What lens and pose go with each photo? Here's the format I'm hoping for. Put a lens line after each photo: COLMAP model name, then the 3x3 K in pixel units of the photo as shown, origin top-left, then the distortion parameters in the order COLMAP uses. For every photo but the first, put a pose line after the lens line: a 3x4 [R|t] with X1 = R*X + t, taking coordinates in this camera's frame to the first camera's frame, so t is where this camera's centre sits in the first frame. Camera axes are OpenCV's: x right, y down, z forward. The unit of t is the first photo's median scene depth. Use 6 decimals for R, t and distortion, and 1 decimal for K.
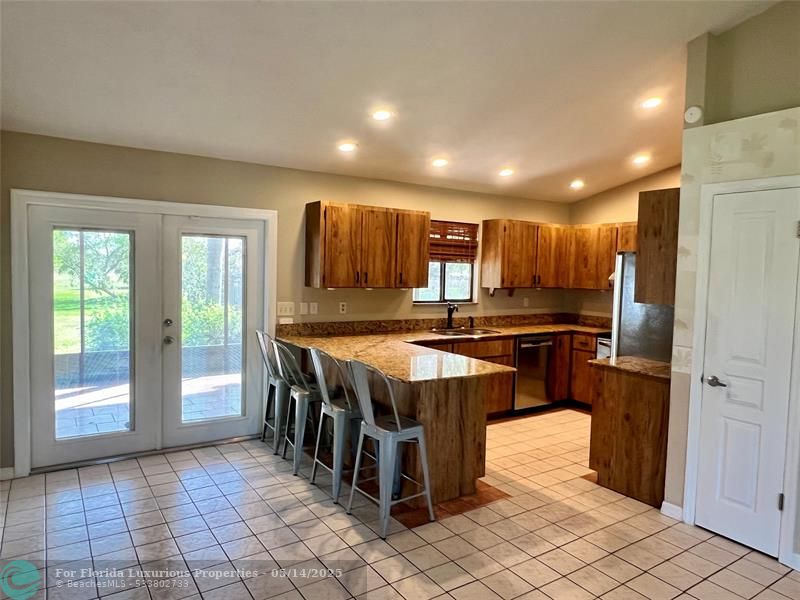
lens RADIAL K [[522.8, 0, 400.7], [0, 522.8, 298.0], [0, 0, 1]] dist [0.000474, -0.004641]
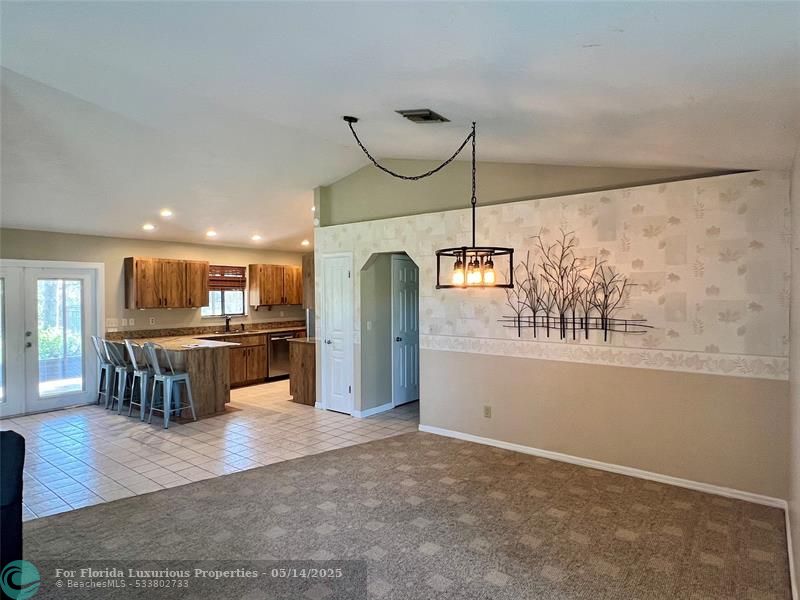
lens RADIAL K [[471.2, 0, 397.2], [0, 471.2, 300.2], [0, 0, 1]] dist [-0.003125, -0.002208]
pose [[0.951606, -0.035170, 0.305302, 0.182628], [0.047711, 0.998292, -0.033711, 0.043133], [-0.303595, 0.046646, 0.951659, -0.674459]]
